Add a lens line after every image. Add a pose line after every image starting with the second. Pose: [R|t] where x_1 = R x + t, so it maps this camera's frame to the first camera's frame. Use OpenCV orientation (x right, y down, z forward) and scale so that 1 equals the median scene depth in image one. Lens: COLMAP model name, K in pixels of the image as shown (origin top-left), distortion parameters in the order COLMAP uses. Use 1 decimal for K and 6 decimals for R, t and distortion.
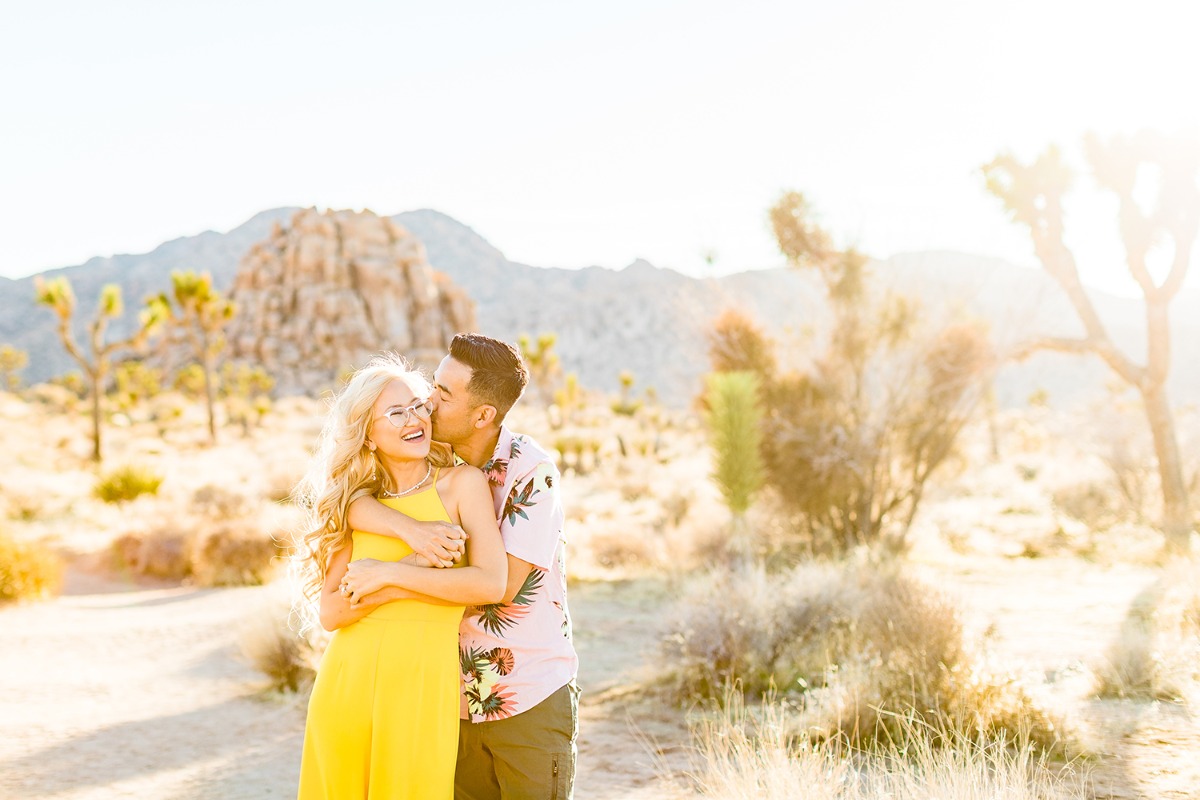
lens RADIAL K [[1915.1, 0, 600.0], [0, 1915.1, 400.0], [0, 0, 1]] dist [0.041063, 0.085165]
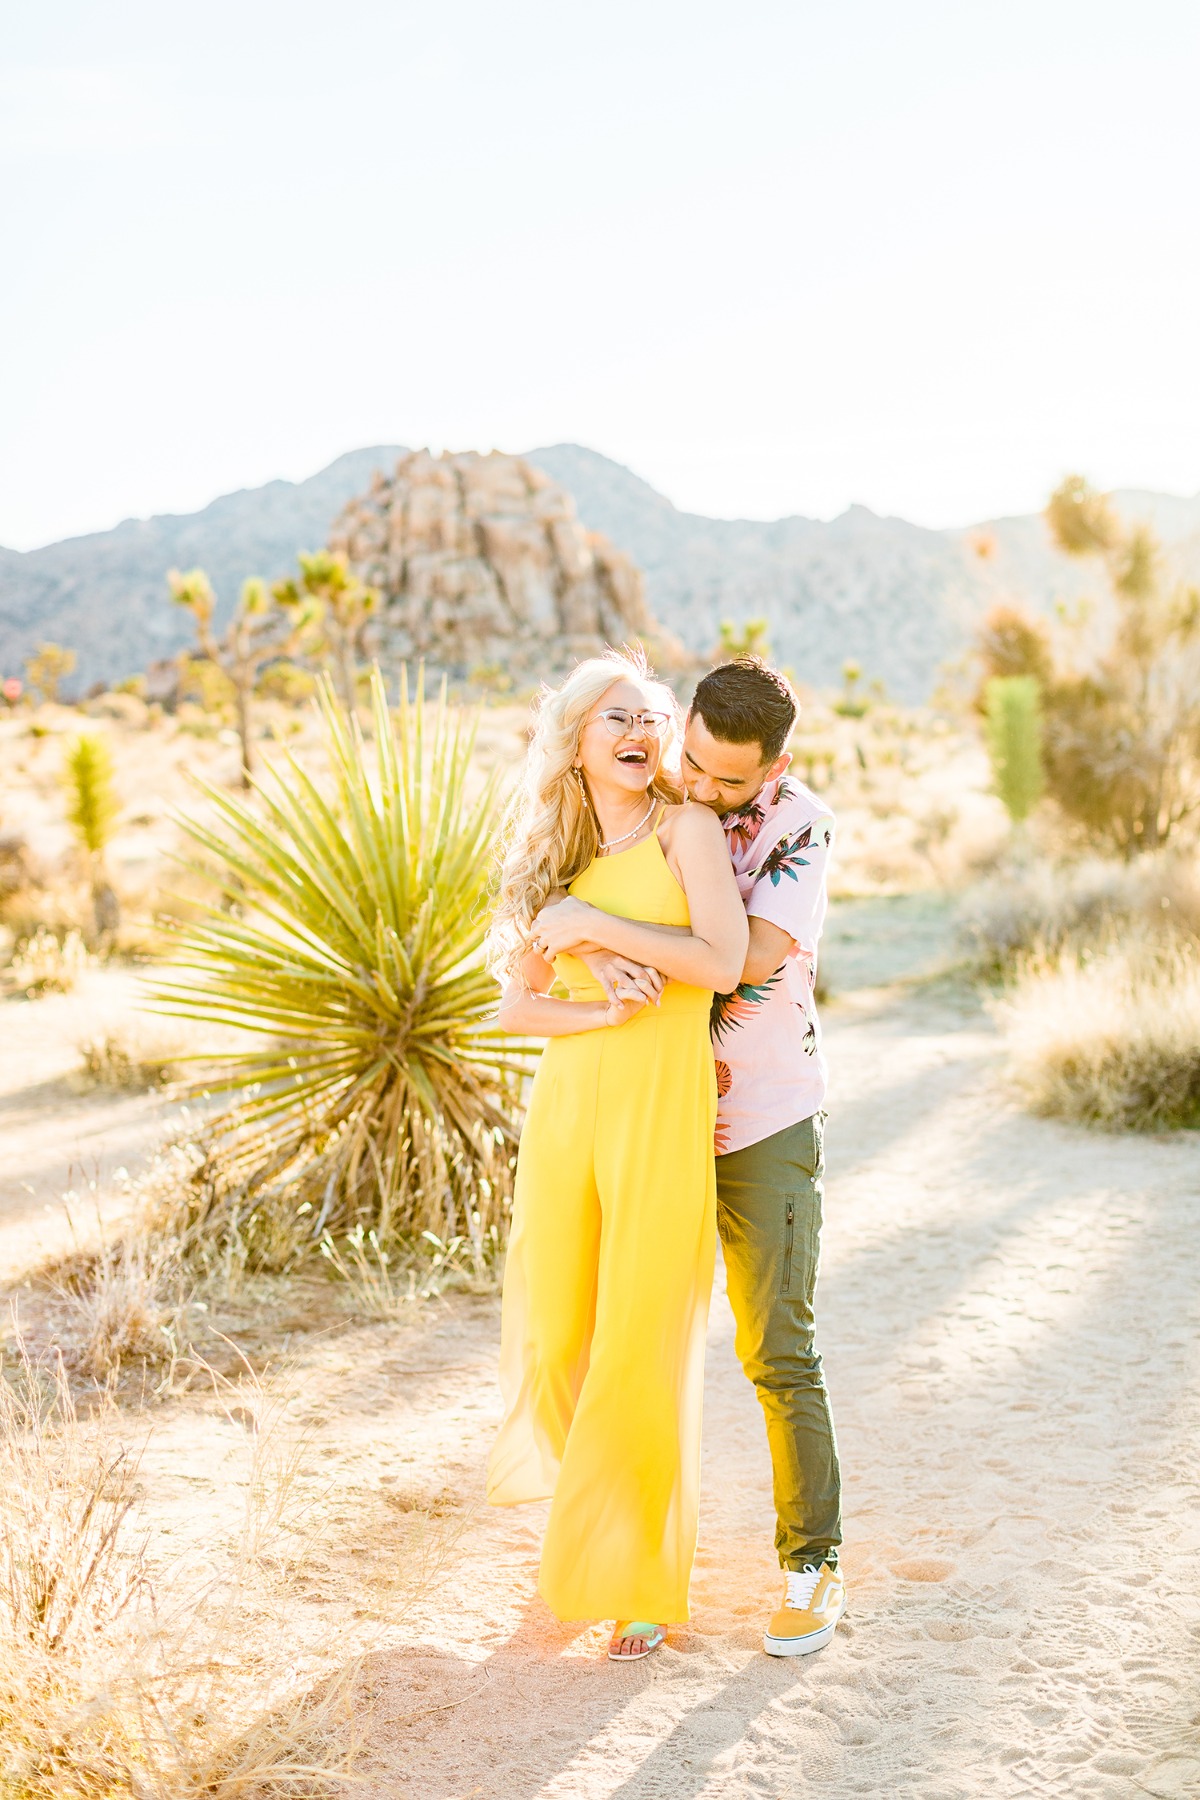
lens RADIAL K [[2872.6, 0, 503.6], [0, 2872.6, 1057.0], [0, 0, 1]] dist [0.041063, 0.085165]
pose [[0.995884, -0.011280, -0.089932, -0.047672], [0.022566, 0.991839, 0.125483, -0.010474], [0.087782, -0.126996, 0.988011, -0.400368]]
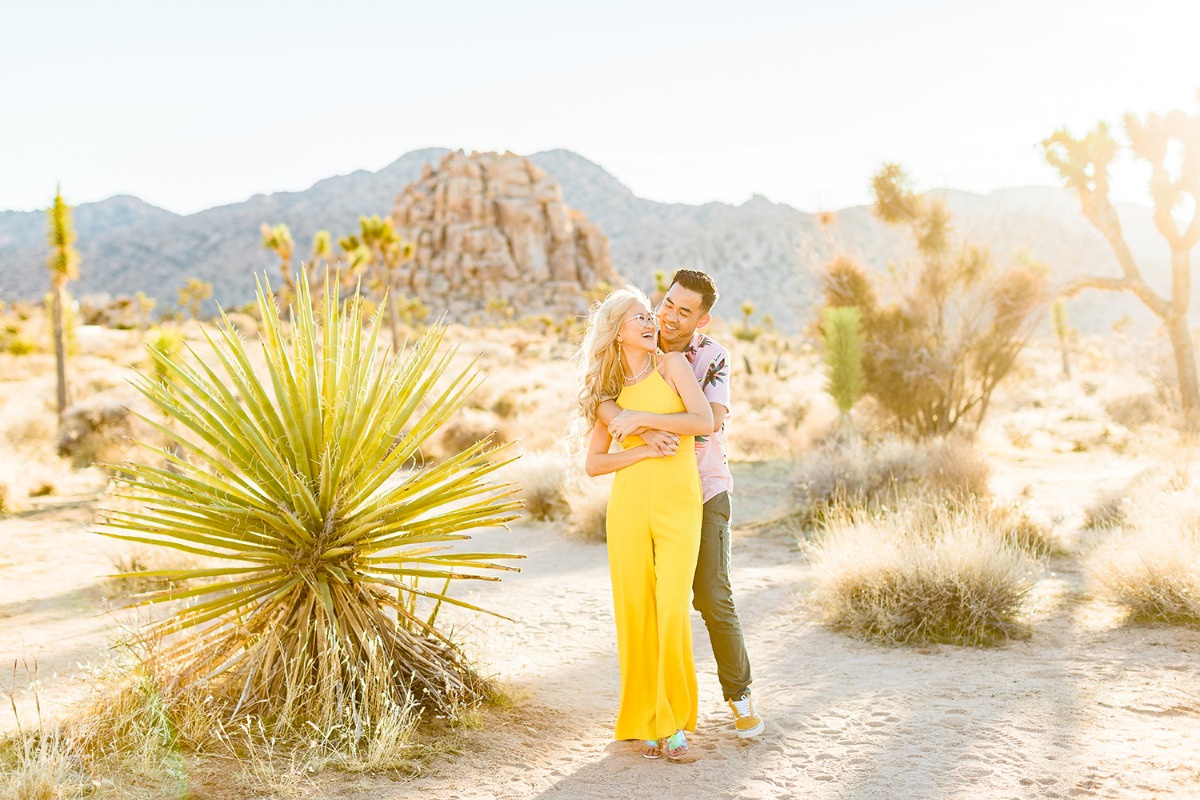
lens RADIAL K [[1943.1, 0, 564.7], [0, 1943.1, 493.9], [0, 0, 1]] dist [0.026203, 0.081999]
pose [[0.997396, 0.006045, -0.071871, -0.021352], [0.000165, 0.996287, 0.086092, -0.001107], [0.072125, -0.085880, 0.993691, -0.310892]]
